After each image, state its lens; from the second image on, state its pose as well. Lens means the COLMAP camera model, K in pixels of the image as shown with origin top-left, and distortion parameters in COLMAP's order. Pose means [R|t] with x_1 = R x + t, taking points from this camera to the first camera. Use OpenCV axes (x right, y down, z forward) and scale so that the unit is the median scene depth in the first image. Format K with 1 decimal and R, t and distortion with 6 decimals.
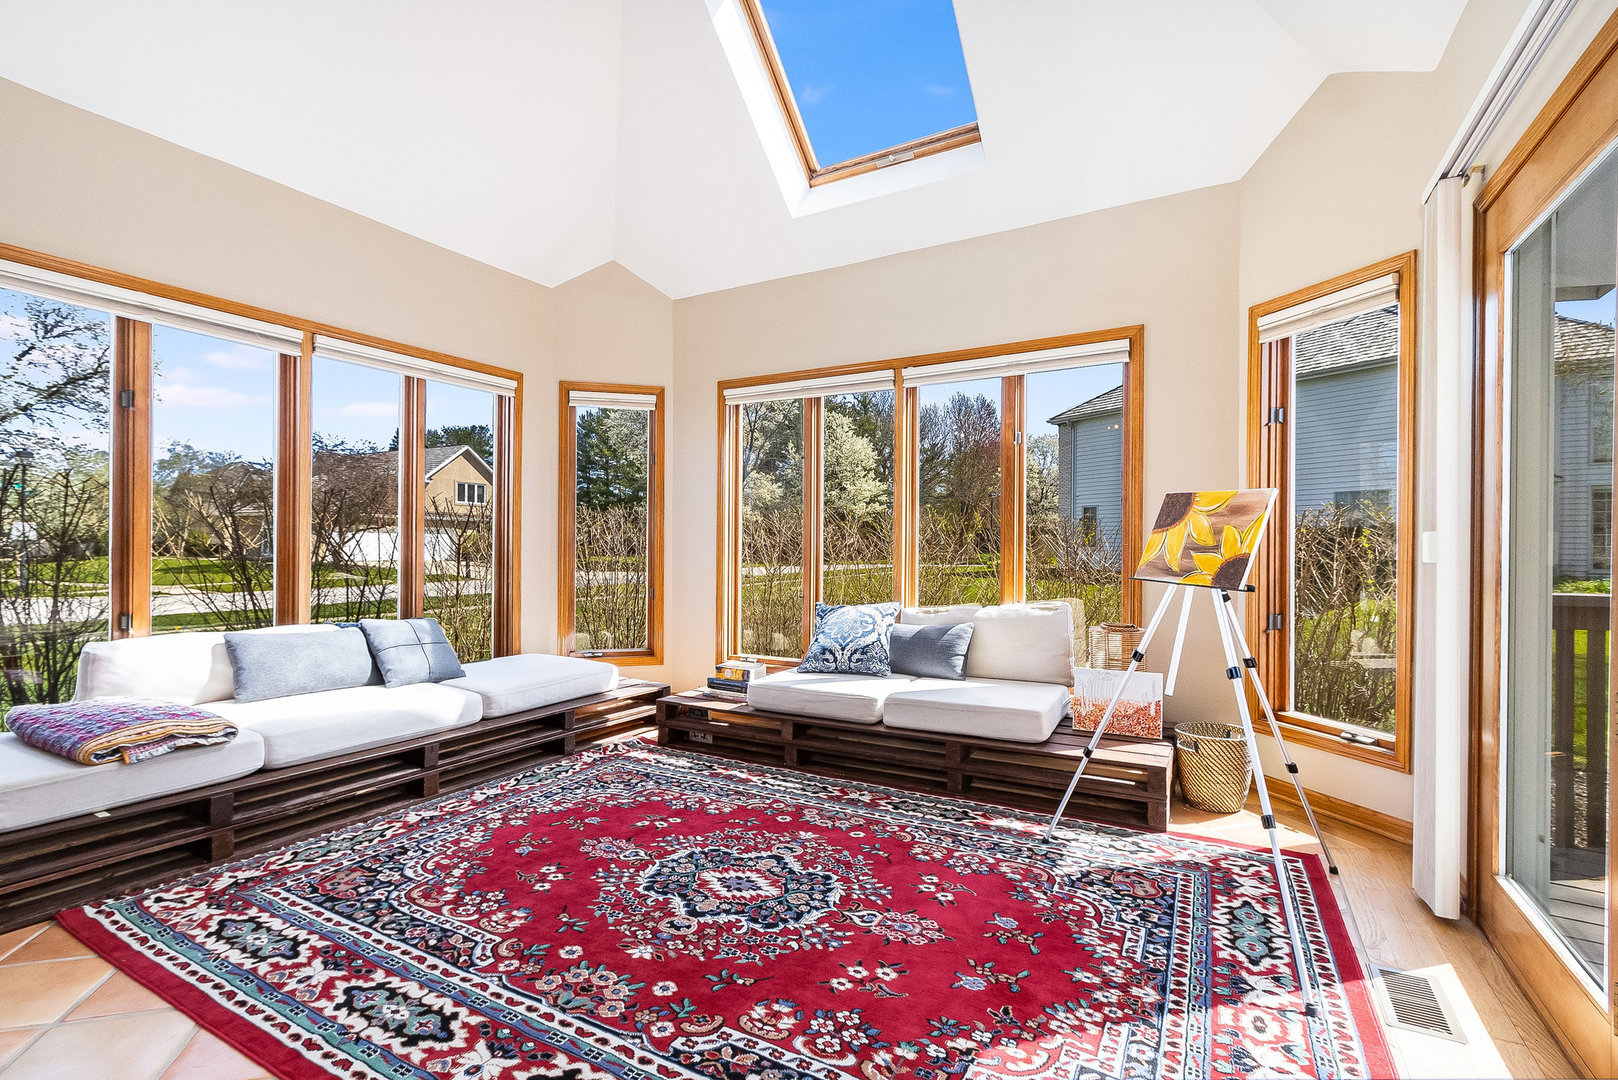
lens RADIAL K [[793.3, 0, 809.0], [0, 793.3, 540.0], [0, 0, 1]] dist [0.000583, 0.000039]
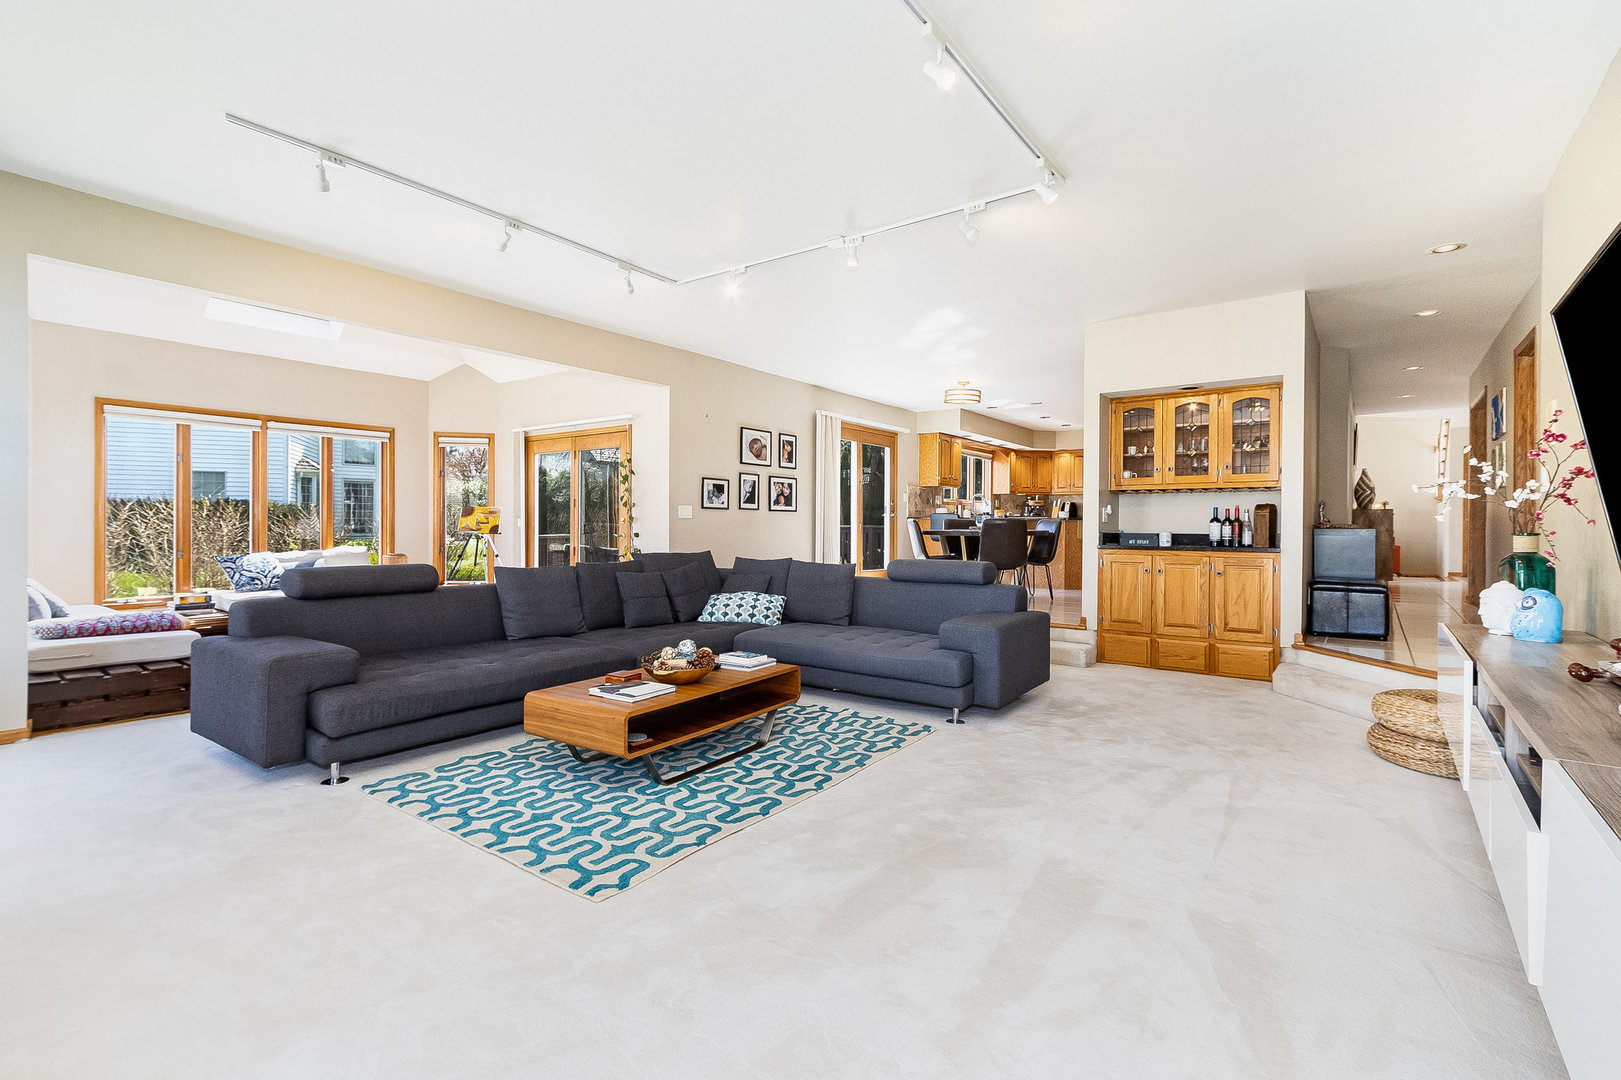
lens RADIAL K [[736.5, 0, 810.5], [0, 736.5, 540.0], [0, 0, 1]] dist [0.000240, -0.000038]
pose [[0.080672, -0.019538, 0.996549, -1.814019], [-0.013952, 0.999688, 0.020729, -0.000700], [-0.996643, -0.015576, 0.080375, -0.458663]]
